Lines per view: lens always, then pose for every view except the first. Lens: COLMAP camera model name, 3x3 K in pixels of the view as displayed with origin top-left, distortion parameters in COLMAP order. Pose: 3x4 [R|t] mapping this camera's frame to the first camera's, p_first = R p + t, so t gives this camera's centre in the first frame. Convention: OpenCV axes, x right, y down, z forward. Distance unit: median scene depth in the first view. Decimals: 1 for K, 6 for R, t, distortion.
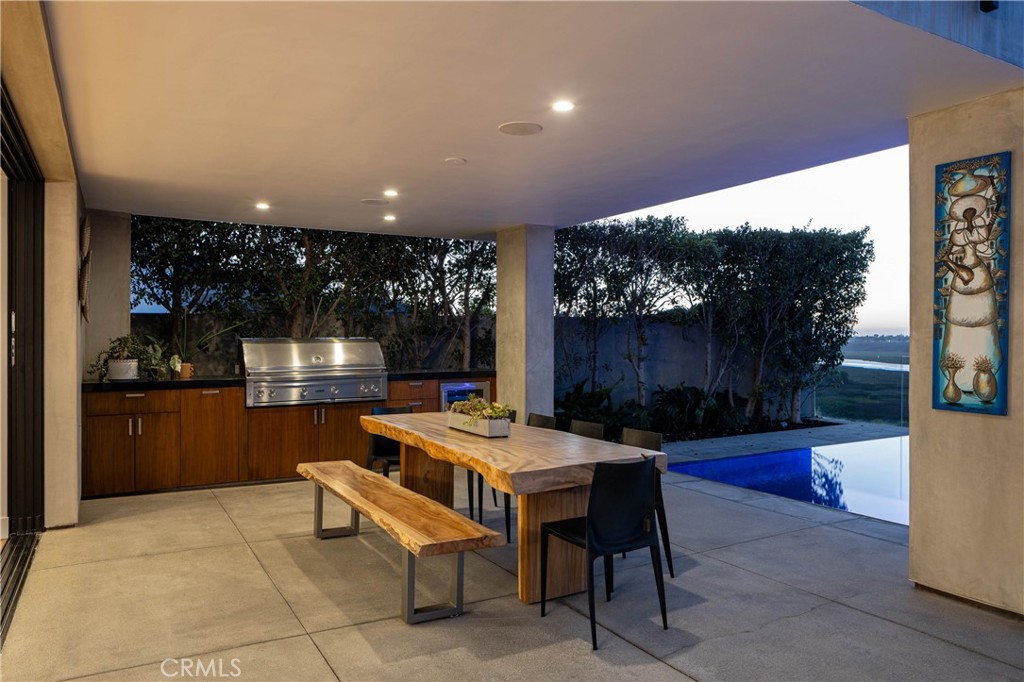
lens RADIAL K [[689.1, 0, 511.0], [0, 689.1, 338.7], [0, 0, 1]] dist [-0.003368, -0.001837]
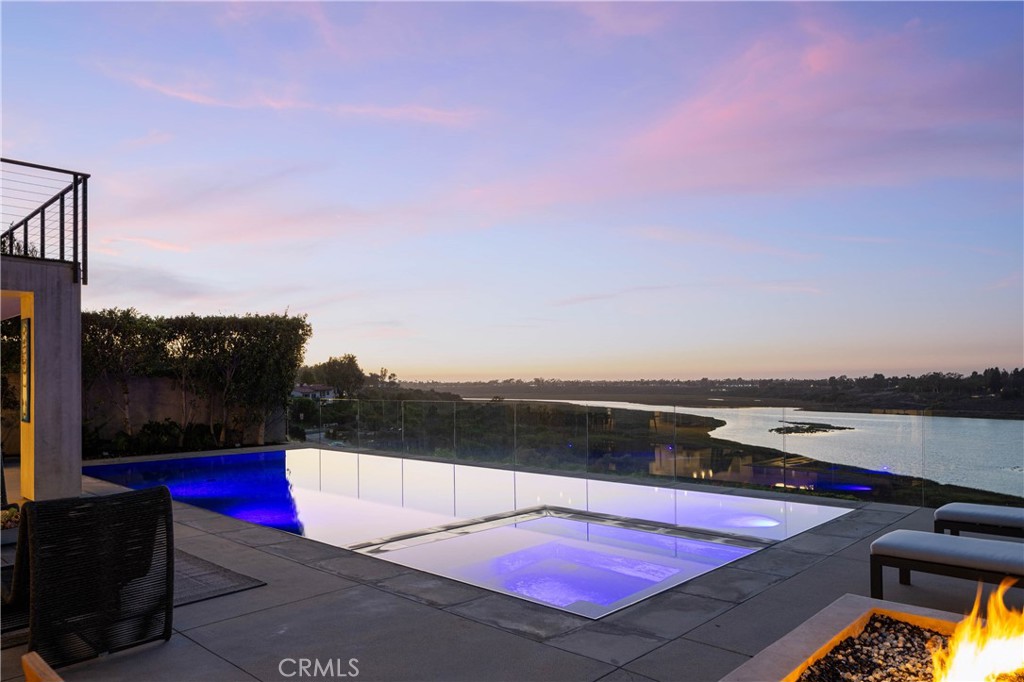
lens RADIAL K [[689.1, 0, 512.1], [0, 689.1, 345.2], [0, 0, 1]] dist [-0.003368, -0.001837]
pose [[0.958251, 0.007390, 0.285832, 0.509623], [0.009116, 0.998368, -0.056375, -0.002895], [-0.285782, 0.056627, 0.956620, -0.584803]]
